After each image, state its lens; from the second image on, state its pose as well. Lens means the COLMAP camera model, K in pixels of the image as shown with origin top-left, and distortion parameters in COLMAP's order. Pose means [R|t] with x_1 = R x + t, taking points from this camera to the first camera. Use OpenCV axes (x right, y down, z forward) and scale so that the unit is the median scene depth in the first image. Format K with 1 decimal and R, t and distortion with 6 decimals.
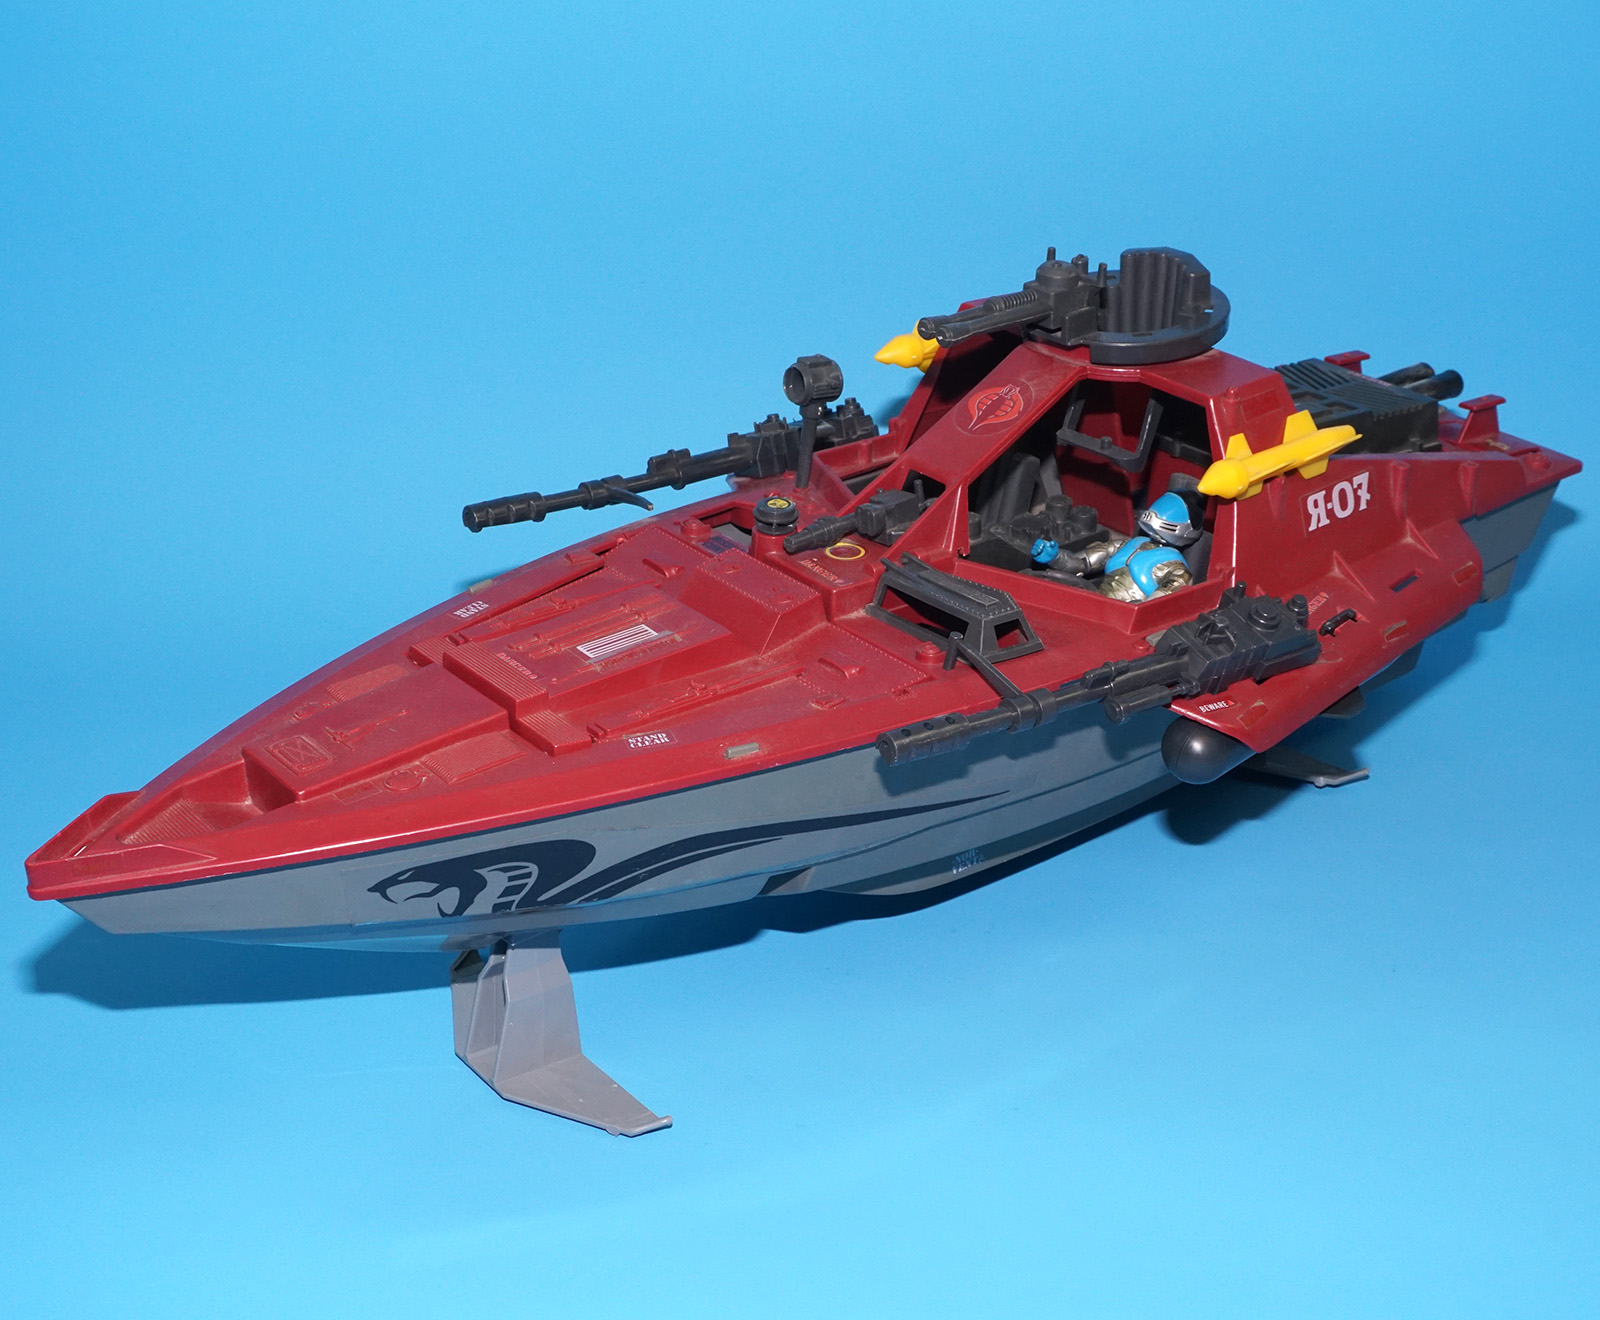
lens RADIAL K [[2345.2, 0, 800.0], [0, 2345.2, 660.0], [0, 0, 1]] dist [0.194035, 0.027859]
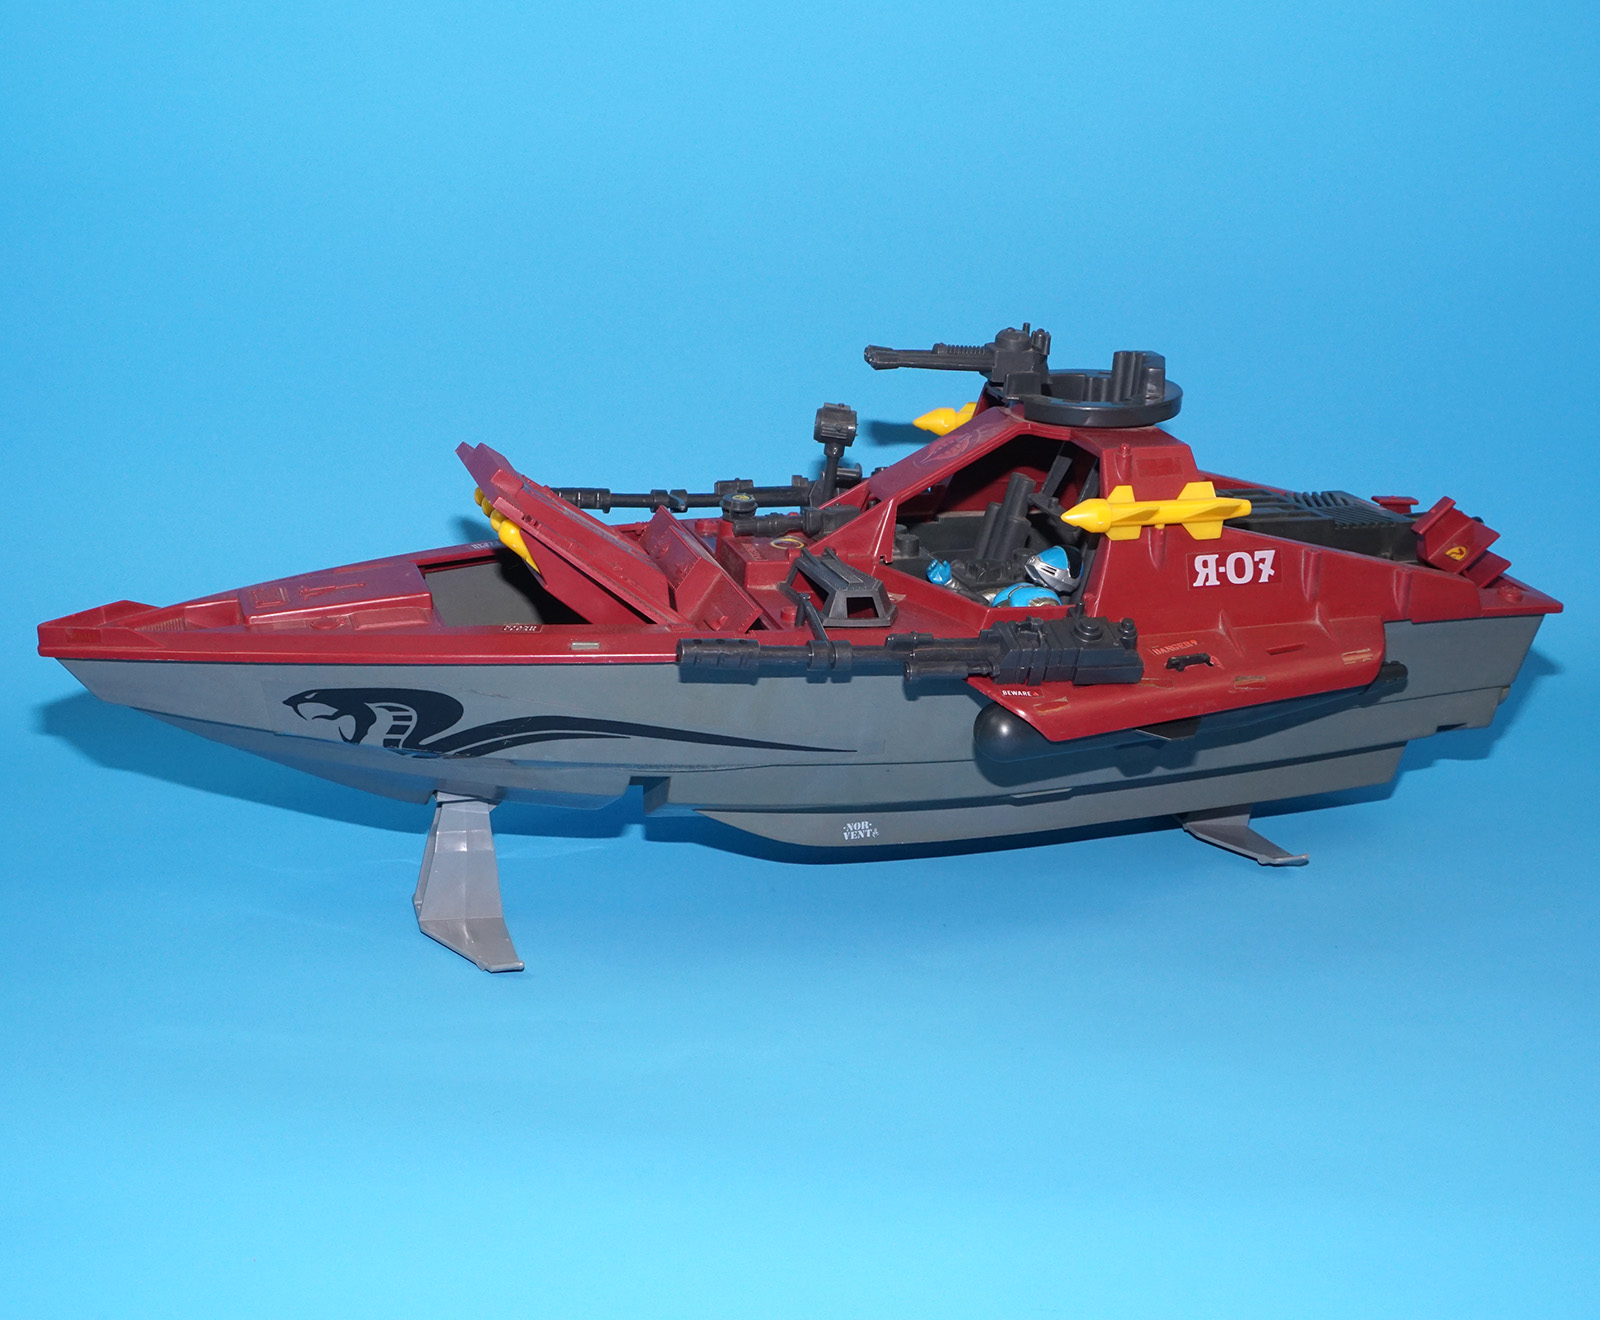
lens RADIAL K [[2345.2, 0, 800.0], [0, 2345.2, 660.0], [0, 0, 1]] dist [0.194035, 0.027859]
pose [[0.931979, 0.141022, -0.333958, 0.447005], [-0.188359, 0.975493, -0.113728, 0.150346], [0.309735, 0.168896, 0.935702, -0.096933]]
